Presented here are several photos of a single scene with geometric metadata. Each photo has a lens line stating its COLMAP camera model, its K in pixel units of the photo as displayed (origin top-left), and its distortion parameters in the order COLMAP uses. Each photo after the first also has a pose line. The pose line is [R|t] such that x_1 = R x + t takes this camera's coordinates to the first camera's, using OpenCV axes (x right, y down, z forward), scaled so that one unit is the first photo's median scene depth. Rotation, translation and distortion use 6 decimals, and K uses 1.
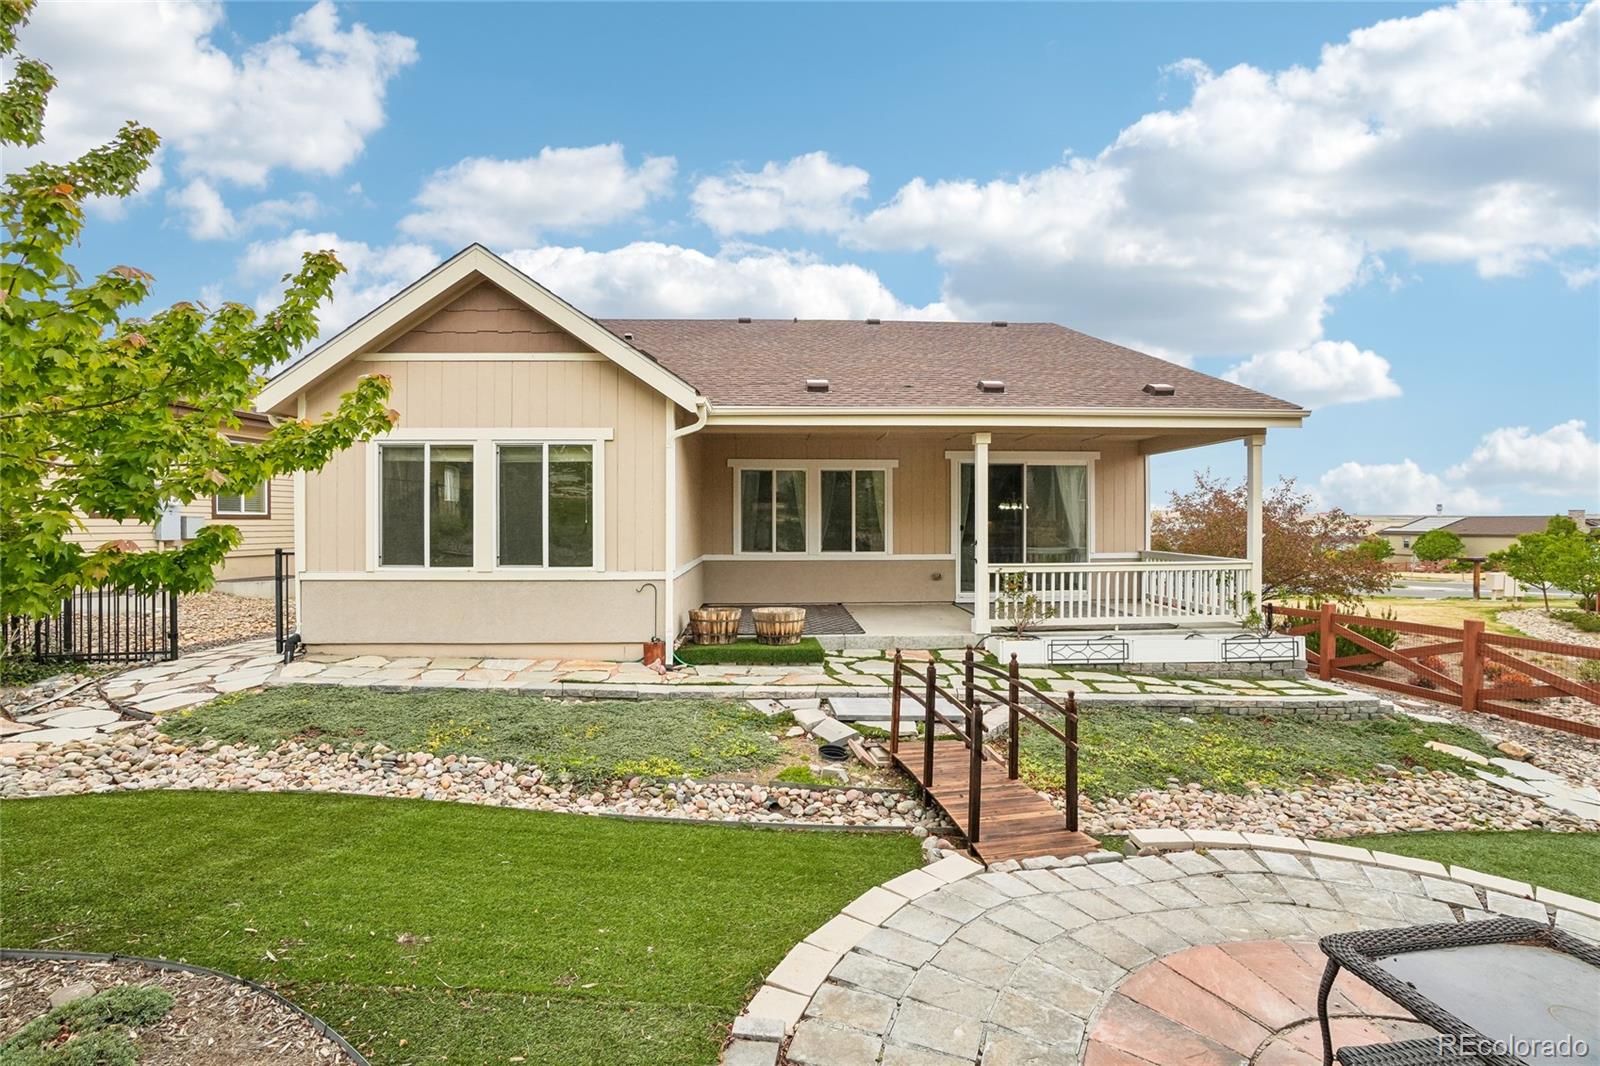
lens RADIAL K [[728.3, 0, 792.4], [0, 728.3, 532.3], [0, 0, 1]] dist [-0.055618, 0.021443]
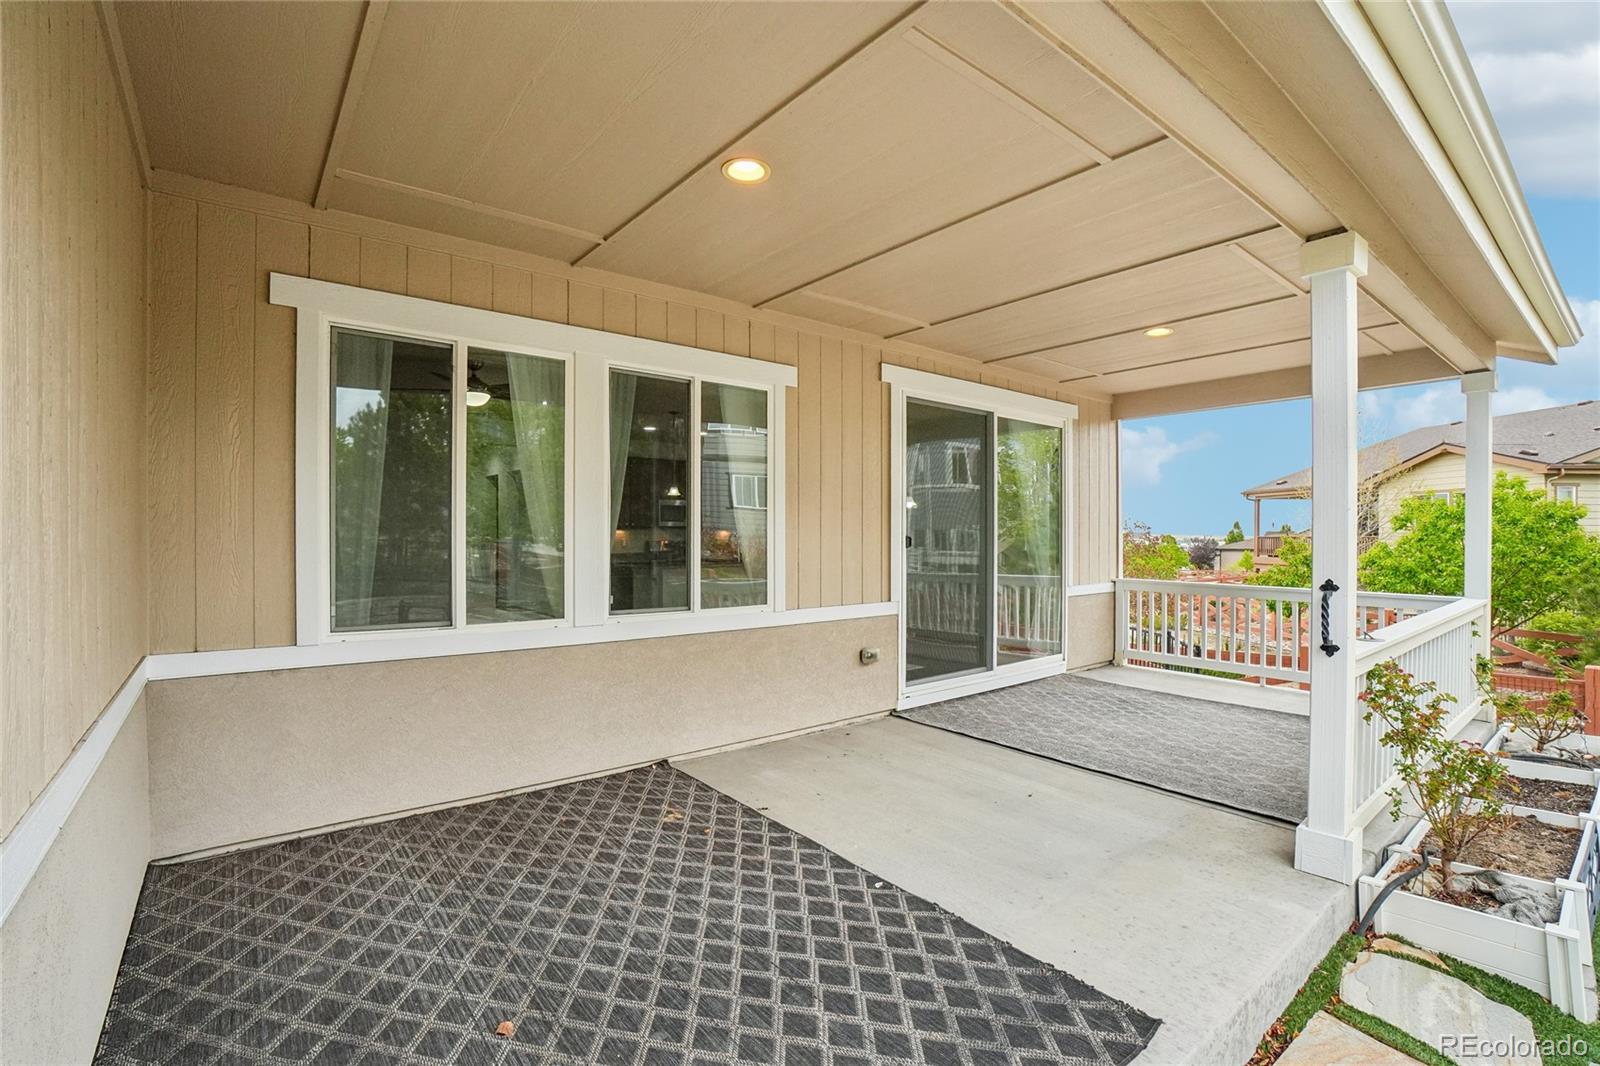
lens RADIAL K [[728.3, 0, 792.4], [0, 728.3, 532.3], [0, 0, 1]] dist [-0.055618, 0.021443]
pose [[0.810866, 0.004628, 0.585213, -0.117384], [0.002844, 0.999926, -0.011849, -0.009072], [-0.585224, 0.011272, 0.810793, 0.943546]]
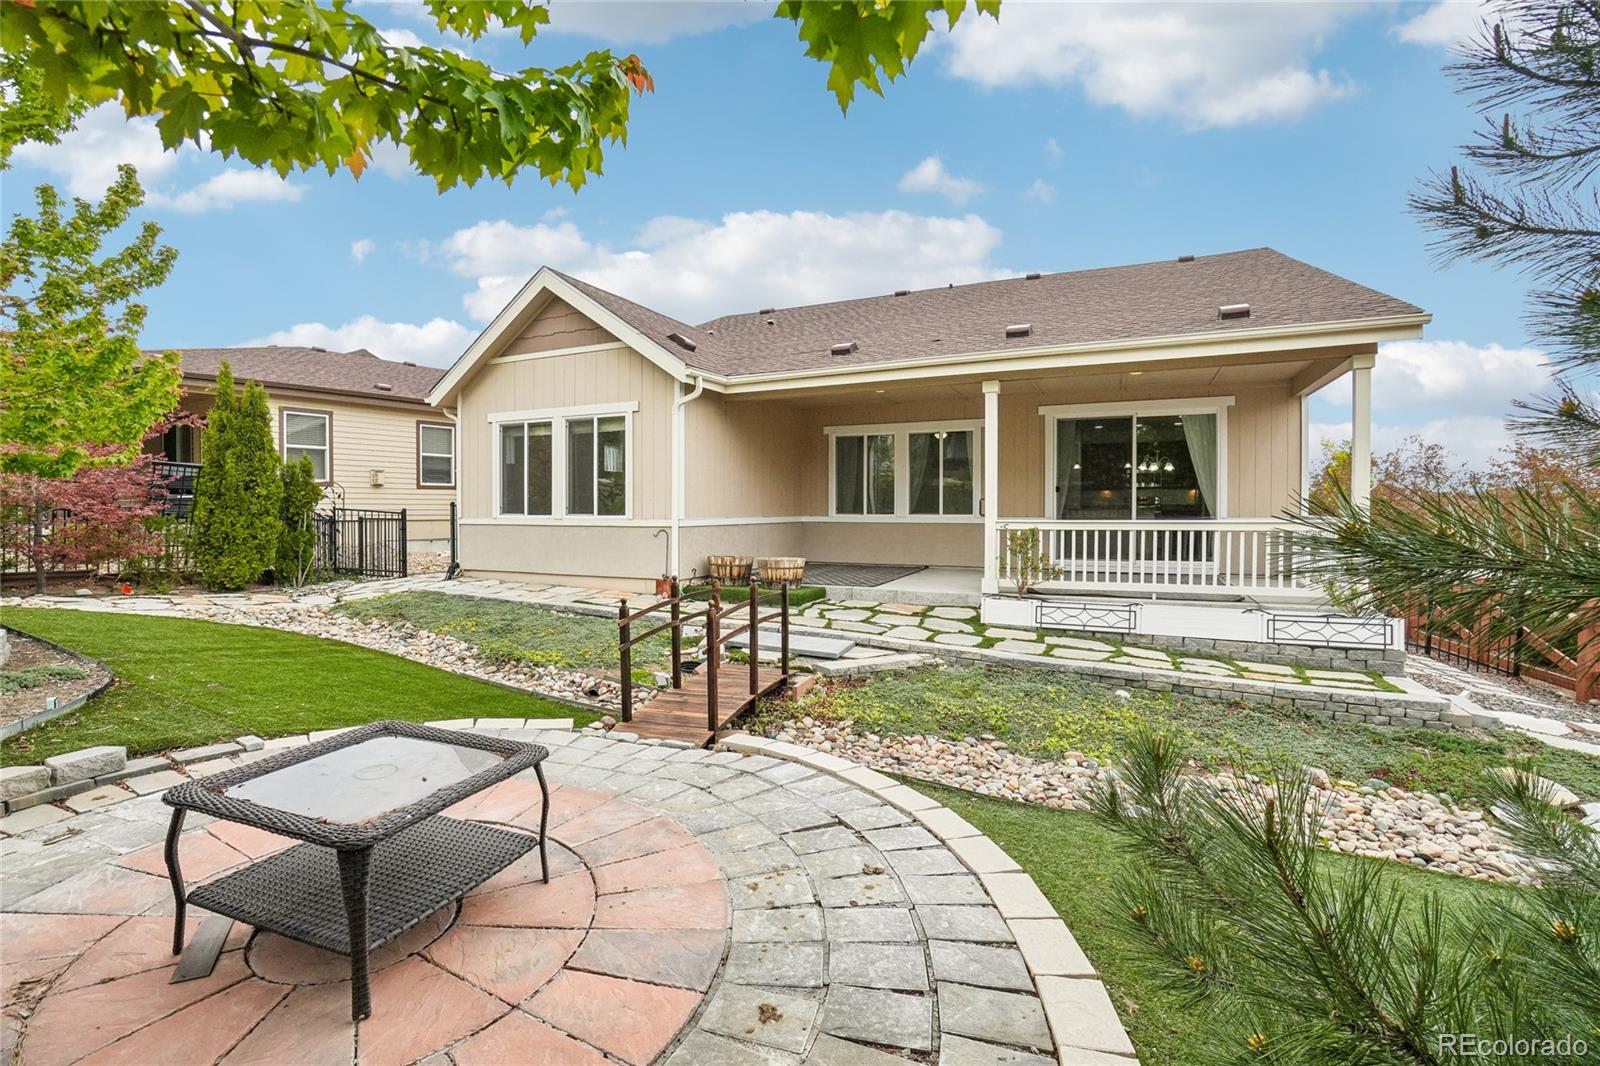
lens RADIAL K [[728.3, 0, 792.4], [0, 728.3, 532.3], [0, 0, 1]] dist [-0.055618, 0.021443]
pose [[0.879967, 0.015006, -0.474797, 0.516876], [-0.007548, 0.999816, 0.017611, 0.048535], [0.474974, -0.011913, 0.879919, 0.047726]]
